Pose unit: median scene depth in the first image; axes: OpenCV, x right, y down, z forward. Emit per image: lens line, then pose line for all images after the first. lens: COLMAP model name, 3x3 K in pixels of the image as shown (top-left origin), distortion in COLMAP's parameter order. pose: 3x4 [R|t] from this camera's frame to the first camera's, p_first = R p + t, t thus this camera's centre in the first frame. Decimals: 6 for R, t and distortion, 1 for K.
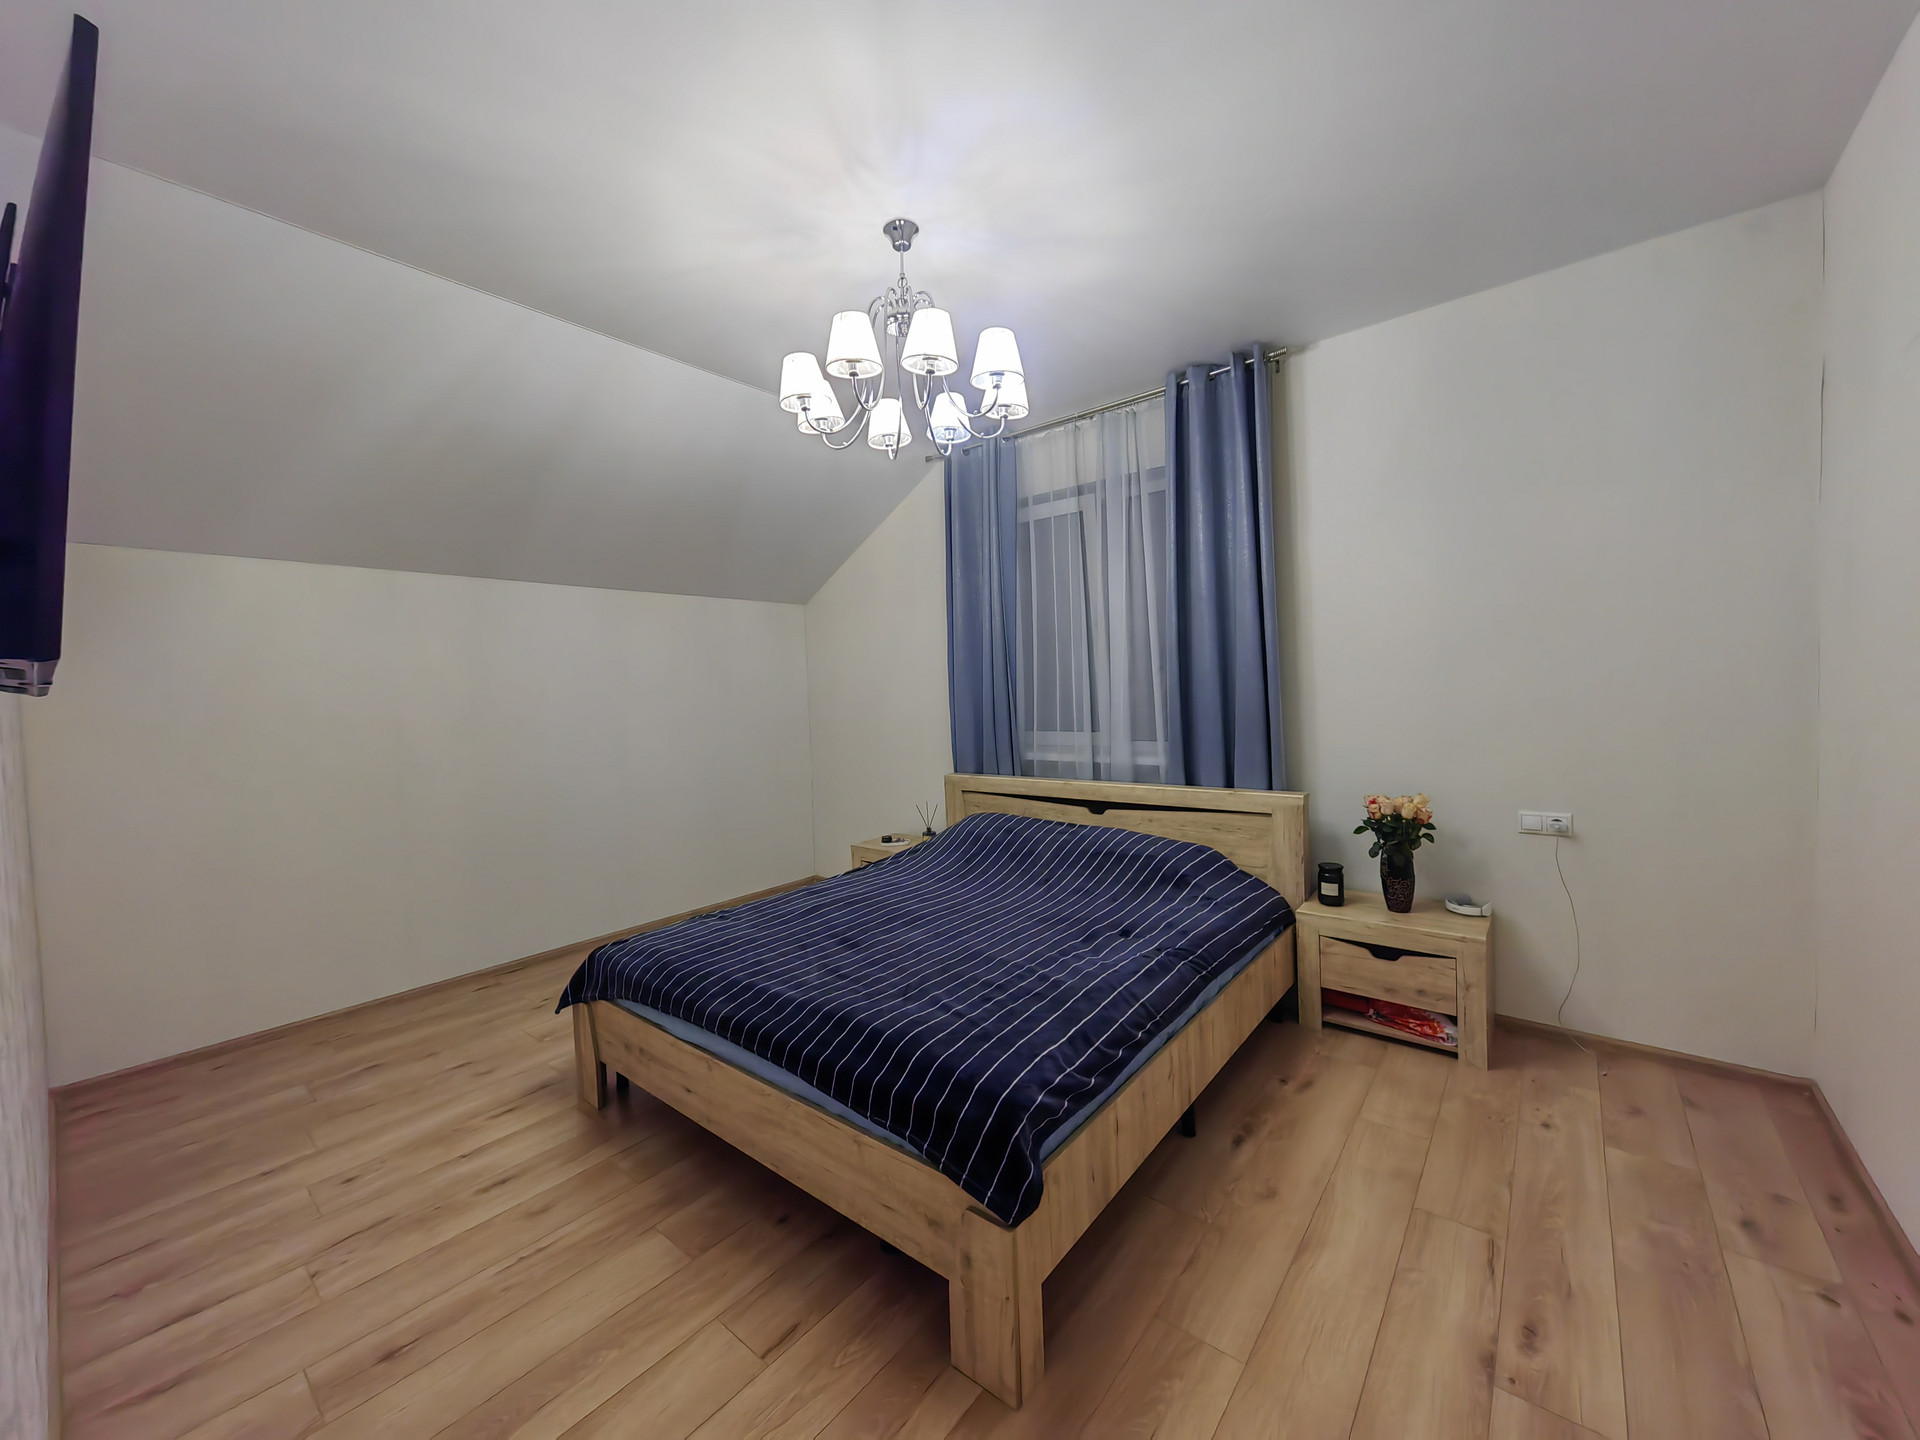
lens RADIAL K [[737.8, 0, 960.6], [0, 737.8, 722.8], [0, 0, 1]] dist [0.000796, 0.001632]
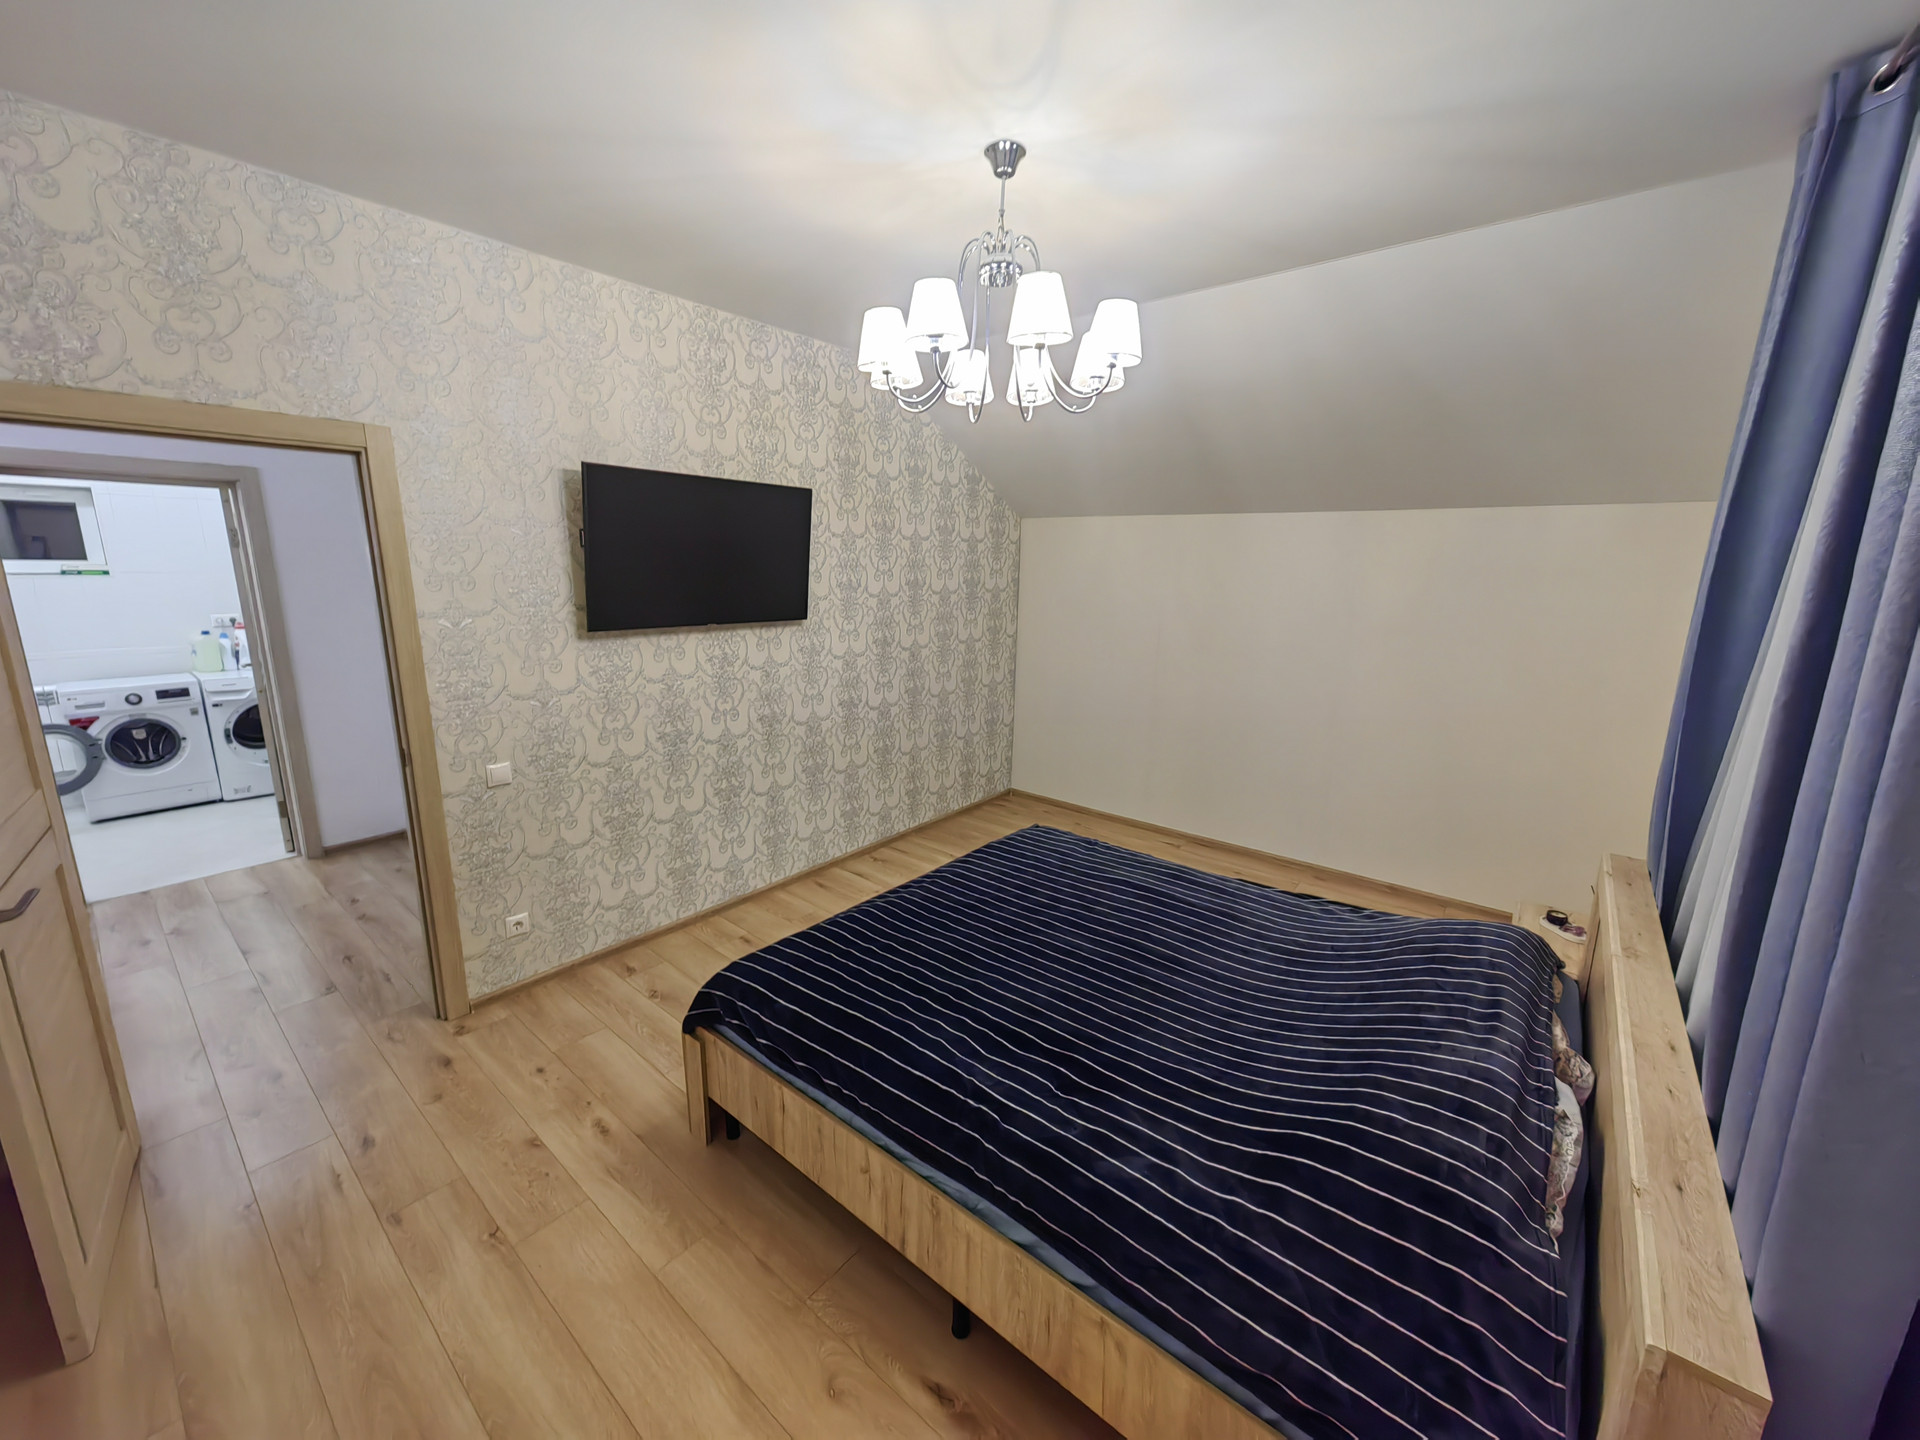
lens RADIAL K [[737.8, 0, 961.5], [0, 737.8, 718.0], [0, 0, 1]] dist [0.000796, 0.001632]
pose [[-0.005640, 0.240401, -0.970657, 0.905180], [-0.061171, 0.968772, 0.240290, -0.237099], [0.998111, 0.060732, 0.009242, 0.966192]]
